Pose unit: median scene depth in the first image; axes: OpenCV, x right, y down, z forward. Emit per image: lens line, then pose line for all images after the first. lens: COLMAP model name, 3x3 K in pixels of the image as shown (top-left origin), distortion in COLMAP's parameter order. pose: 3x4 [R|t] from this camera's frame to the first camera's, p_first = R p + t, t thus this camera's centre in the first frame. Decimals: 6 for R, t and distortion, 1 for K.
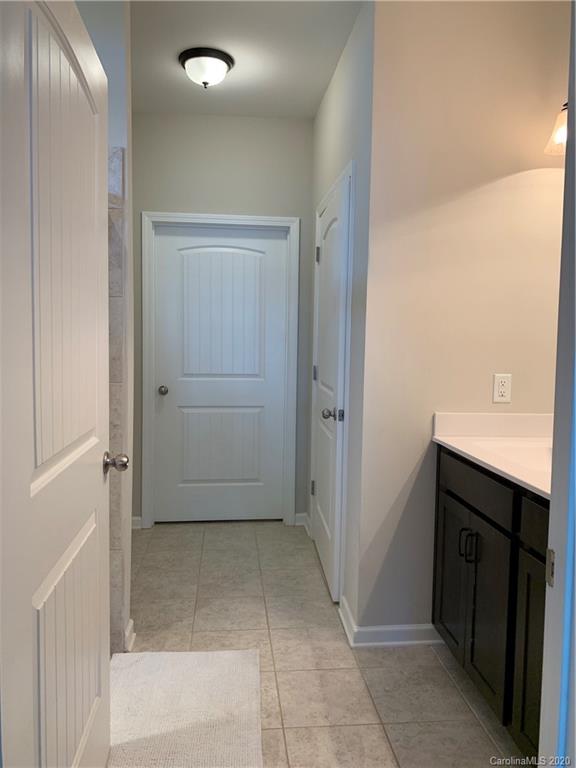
lens RADIAL K [[592.0, 0, 287.8], [0, 592.0, 386.2], [0, 0, 1]] dist [0.056338, -0.043516]
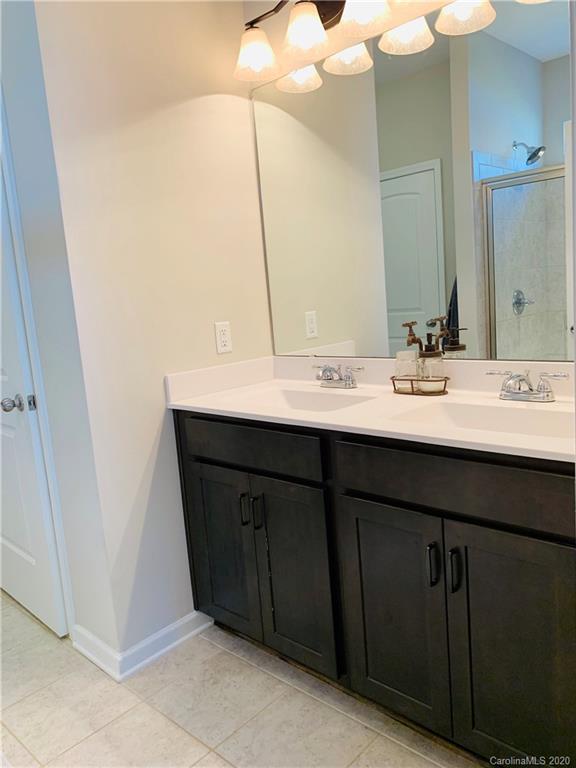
lens RADIAL K [[592.0, 0, 287.8], [0, 592.0, 383.2], [0, 0, 1]] dist [0.056338, -0.043516]
pose [[0.756482, -0.178396, 0.629214, -0.159049], [0.146687, 0.983849, 0.102587, -0.006466], [-0.637352, 0.014692, 0.770432, 0.229401]]
